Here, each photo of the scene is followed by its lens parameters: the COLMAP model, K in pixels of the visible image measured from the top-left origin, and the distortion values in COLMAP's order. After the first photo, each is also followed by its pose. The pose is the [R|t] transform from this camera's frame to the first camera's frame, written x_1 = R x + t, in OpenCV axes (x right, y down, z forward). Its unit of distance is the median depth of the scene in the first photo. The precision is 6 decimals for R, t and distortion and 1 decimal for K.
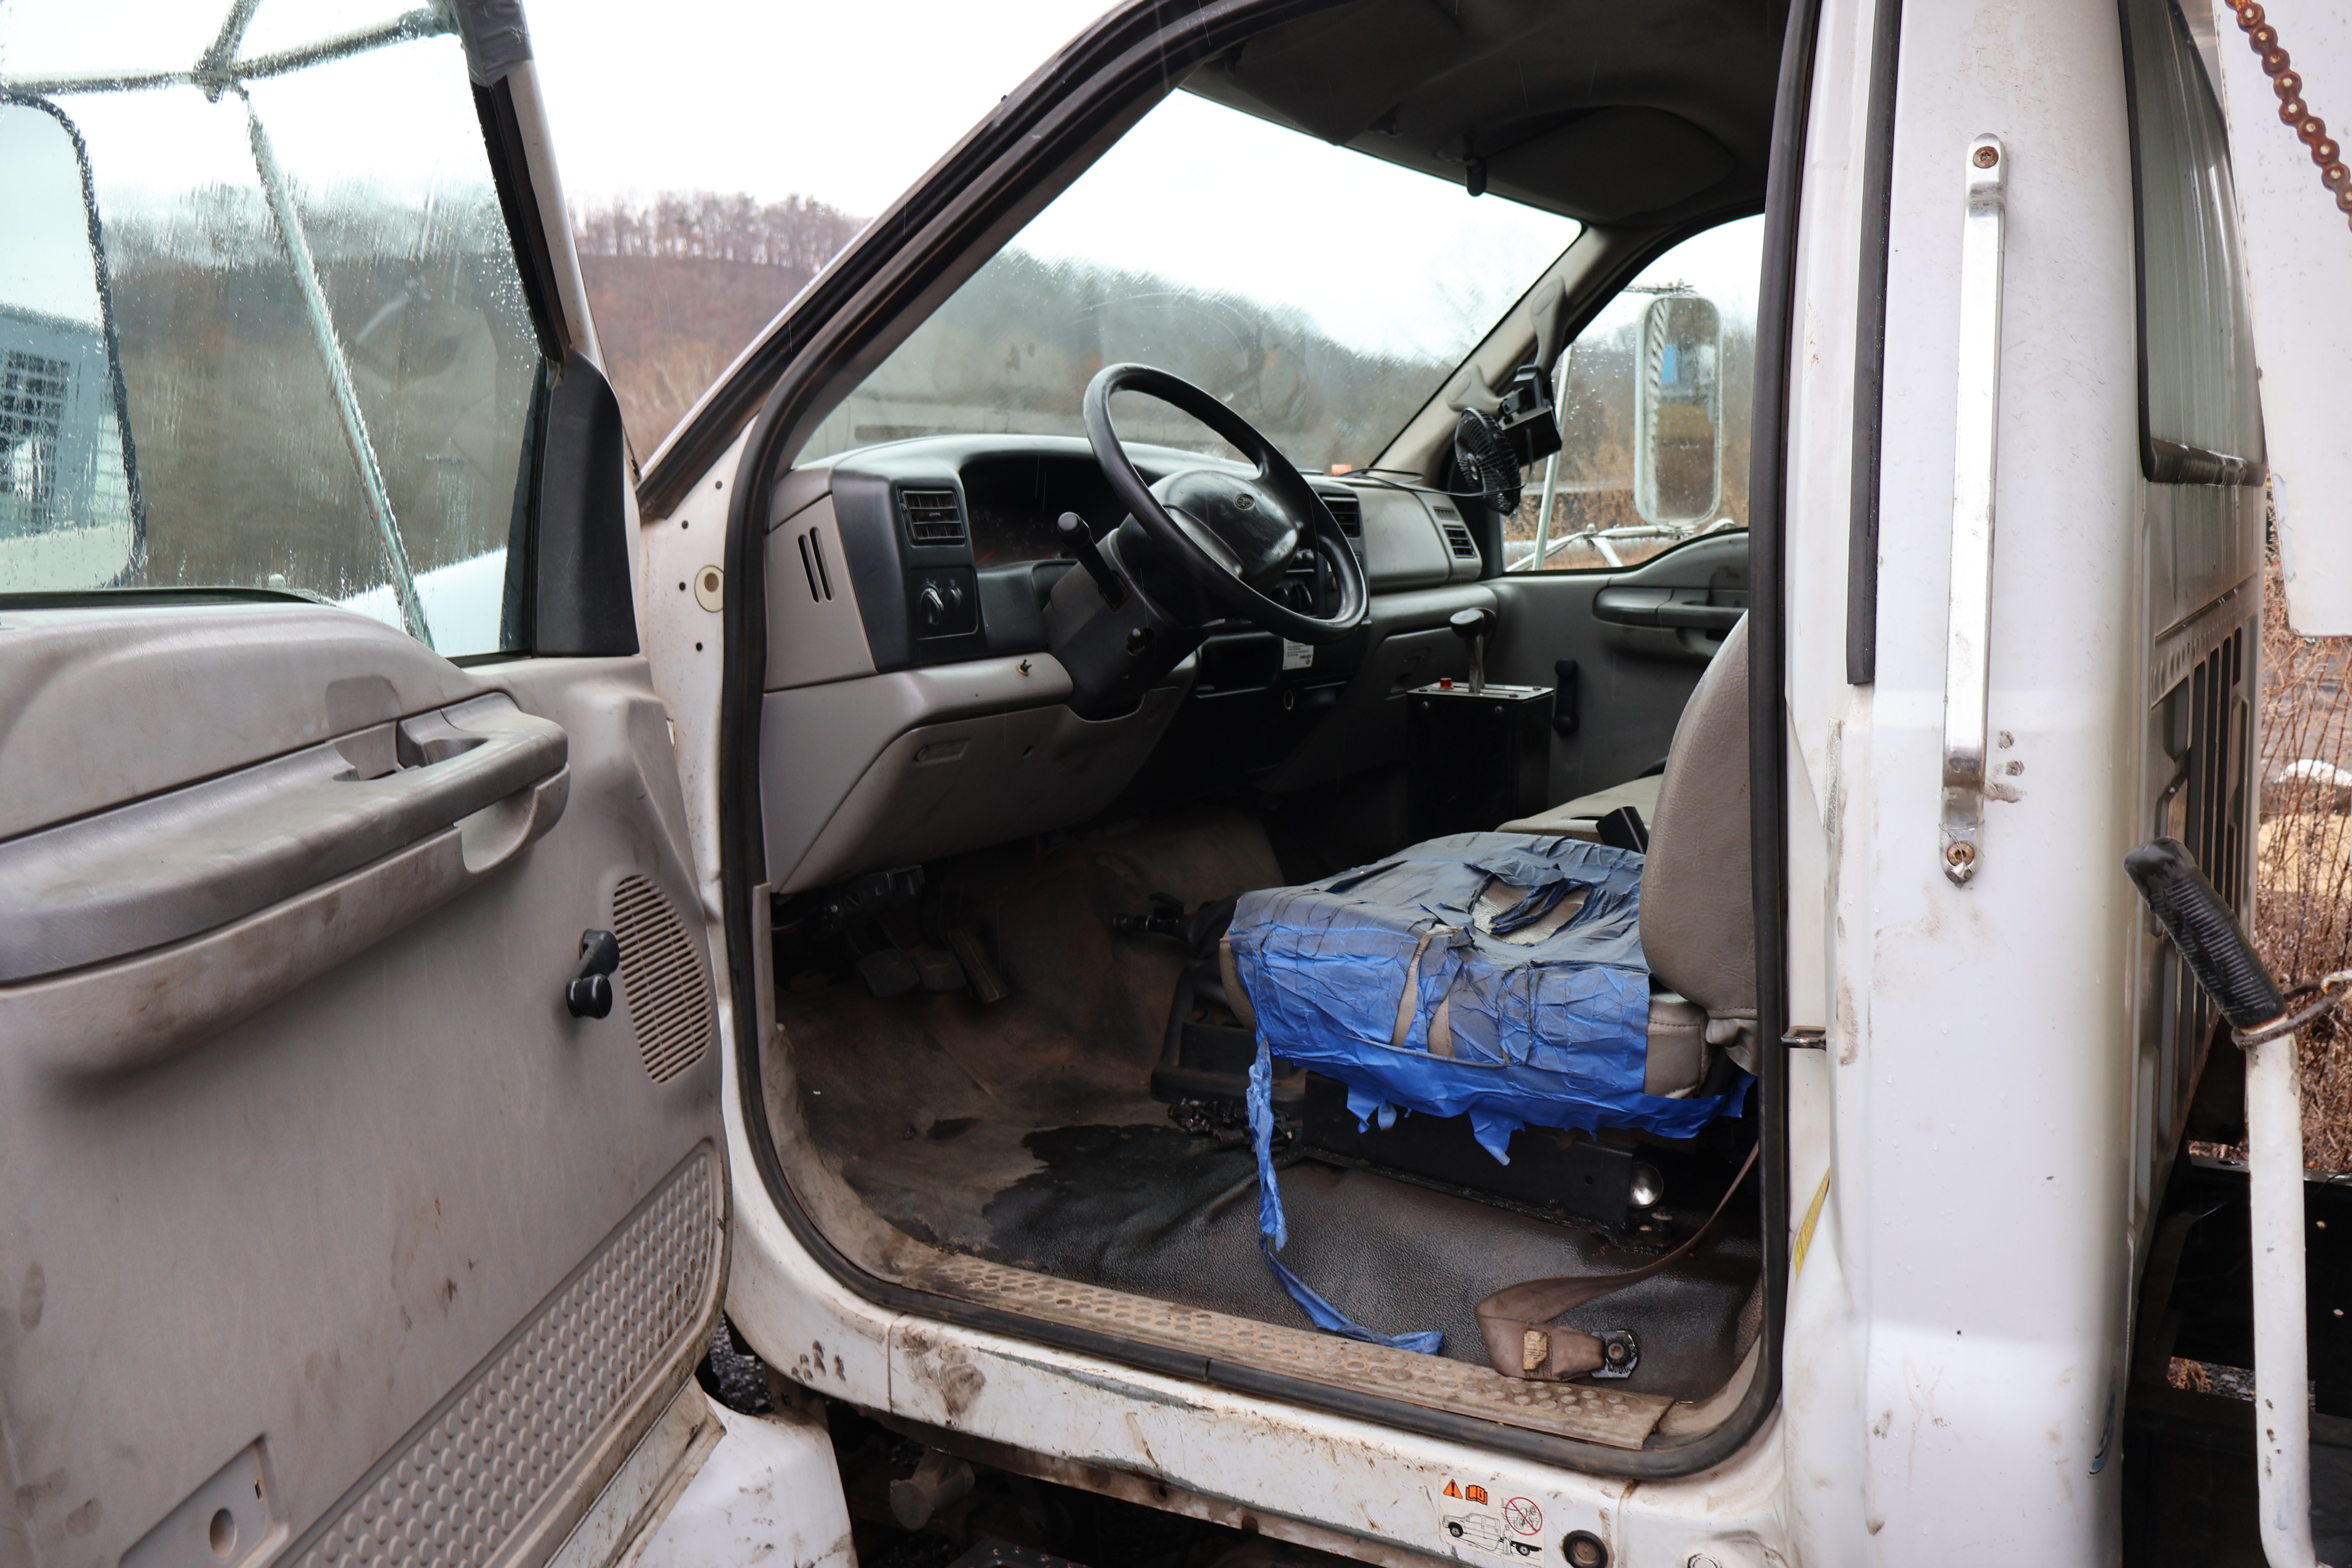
lens RADIAL K [[1977.2, 0, 1168.1], [0, 1977.2, 764.8], [0, 0, 1]] dist [-0.006780, 0.025627]
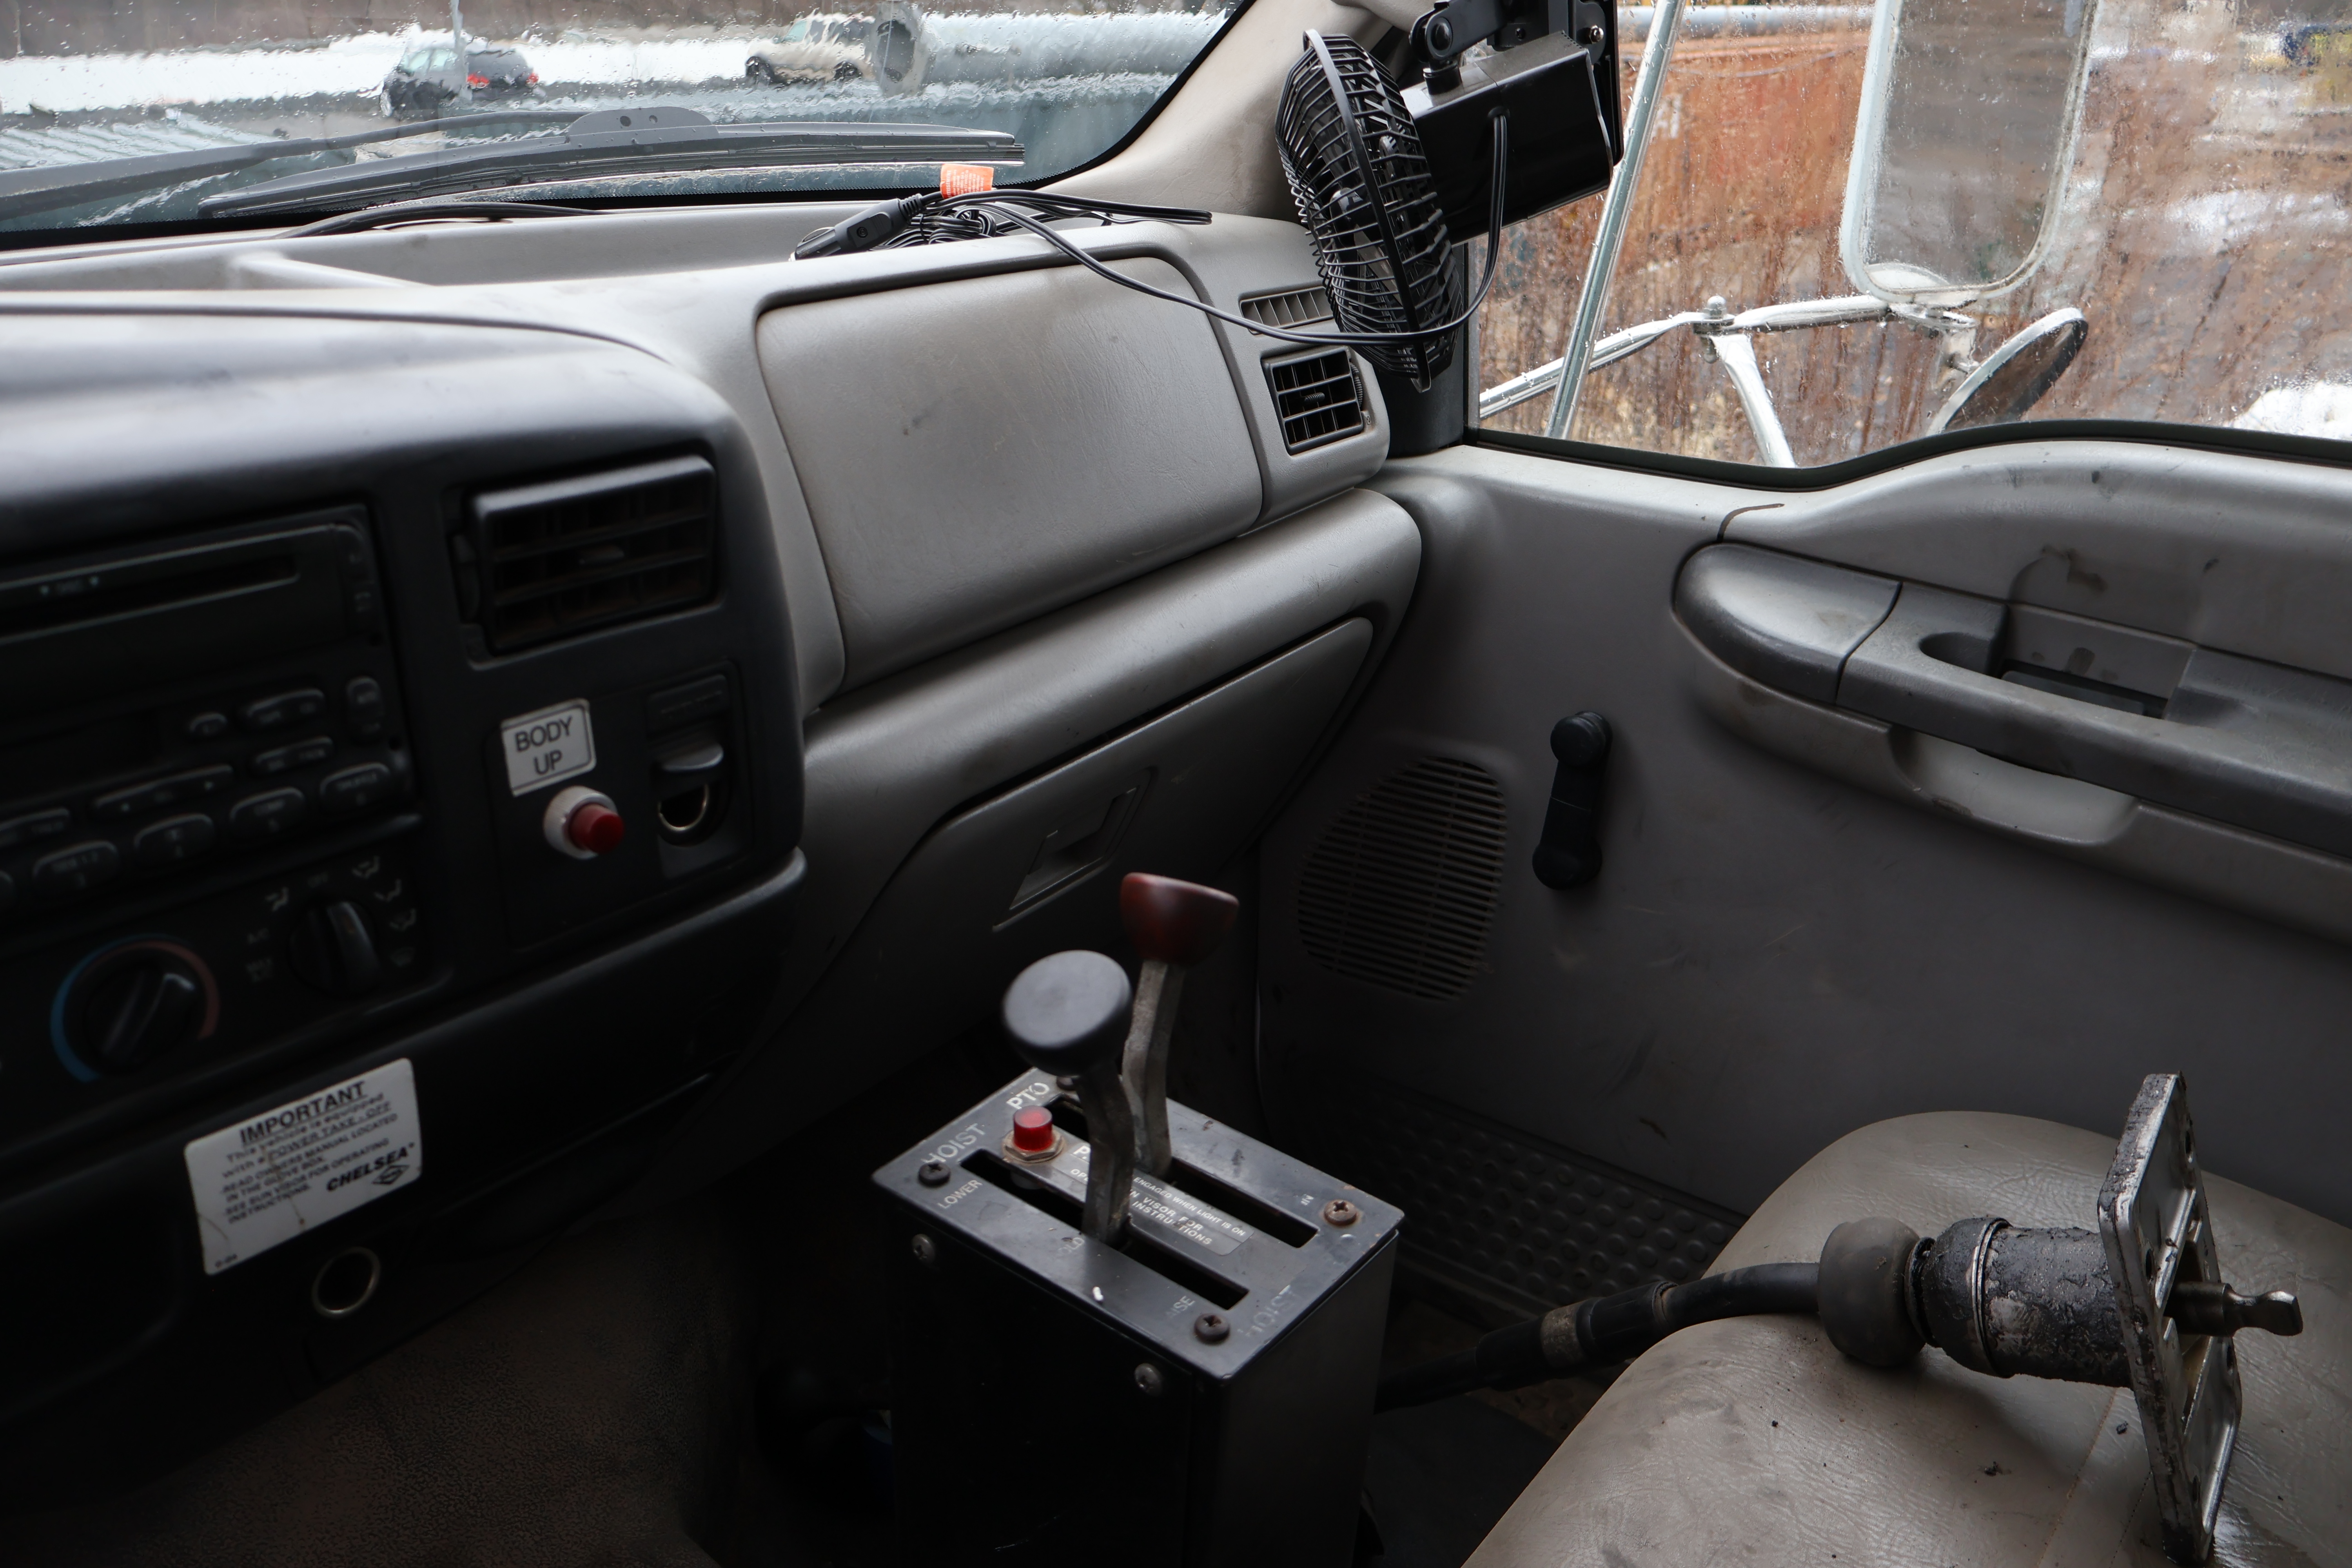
lens RADIAL K [[1977.2, 0, 1190.8], [0, 1977.2, 769.5], [0, 0, 1]] dist [-0.006780, 0.025627]
pose [[0.995030, 0.083090, -0.054868, 0.240092], [-0.065033, 0.959588, 0.273792, -0.230723], [0.075400, -0.268863, 0.960223, 1.018689]]
